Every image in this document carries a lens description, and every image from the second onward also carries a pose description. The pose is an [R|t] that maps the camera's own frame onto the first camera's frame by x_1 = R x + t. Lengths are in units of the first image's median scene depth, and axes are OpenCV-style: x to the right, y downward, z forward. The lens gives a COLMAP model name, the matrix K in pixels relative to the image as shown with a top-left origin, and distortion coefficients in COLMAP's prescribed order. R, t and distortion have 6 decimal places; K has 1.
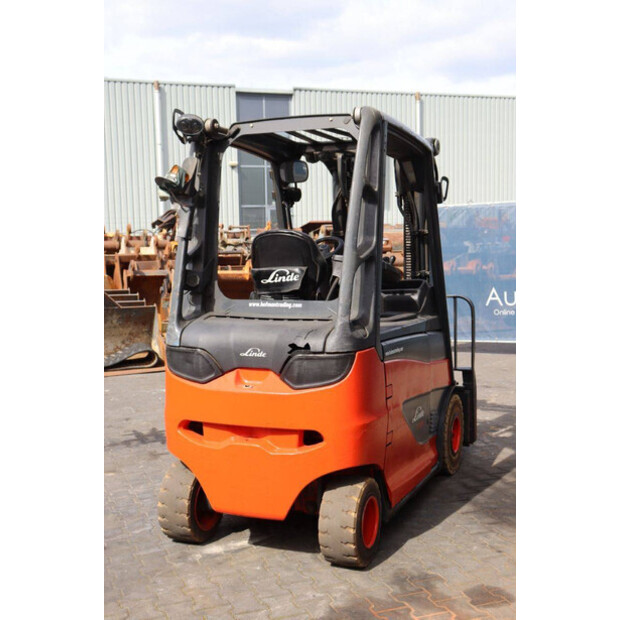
lens RADIAL K [[837.0, 0, 310.0], [0, 837.0, 310.0], [0, 0, 1]] dist [0.039488, 0.078441]
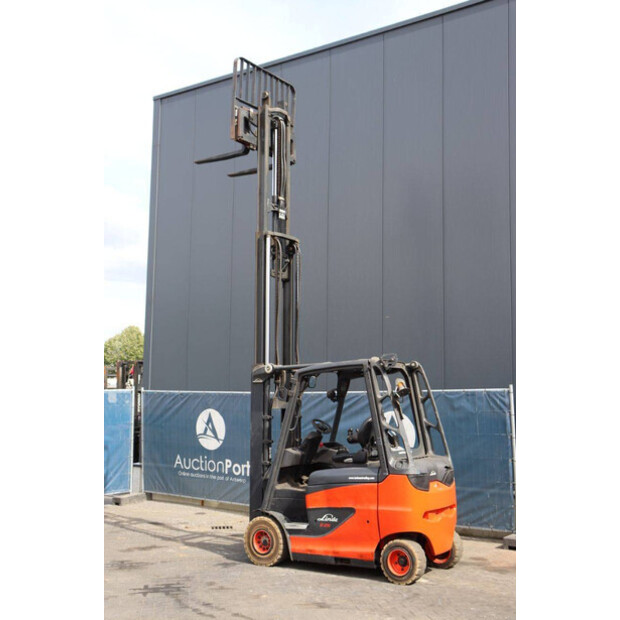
lens RADIAL K [[767.6, 0, 310.0], [0, 767.6, 310.0], [0, 0, 1]] dist [0.007676, 0.068482]
pose [[0.188921, 0.138792, 0.972135, -2.048409], [0.090914, 0.983238, -0.158045, -0.075728], [-0.977775, 0.118239, 0.173136, 0.903794]]
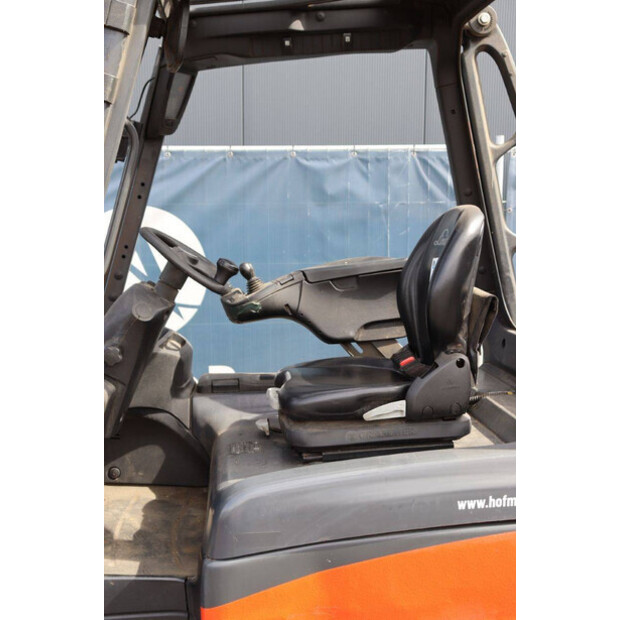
lens RADIAL K [[921.5, 0, 310.0], [0, 921.5, 310.0], [0, 0, 1]] dist [0.116670, 0.011976]
pose [[-0.474213, -0.073298, 0.877354, -0.496703], [0.096518, 0.986194, 0.134559, -0.129627], [-0.875104, 0.148490, -0.460591, 1.462175]]
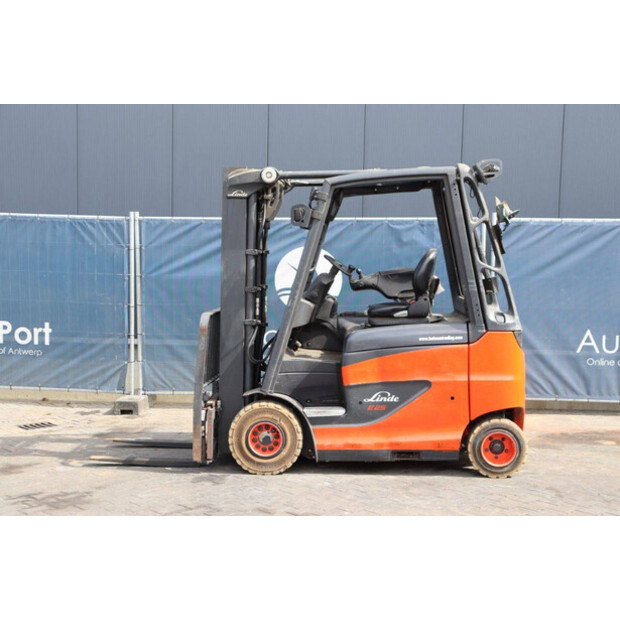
lens RADIAL K [[955.3, 0, 310.0], [0, 955.3, 310.0], [0, 0, 1]] dist [0.122500, 0.000238]
pose [[-0.351066, -0.043755, 0.935328, -1.586455], [0.087108, 0.993050, 0.079150, -0.153862], [-0.932290, 0.109262, -0.344814, 1.924351]]
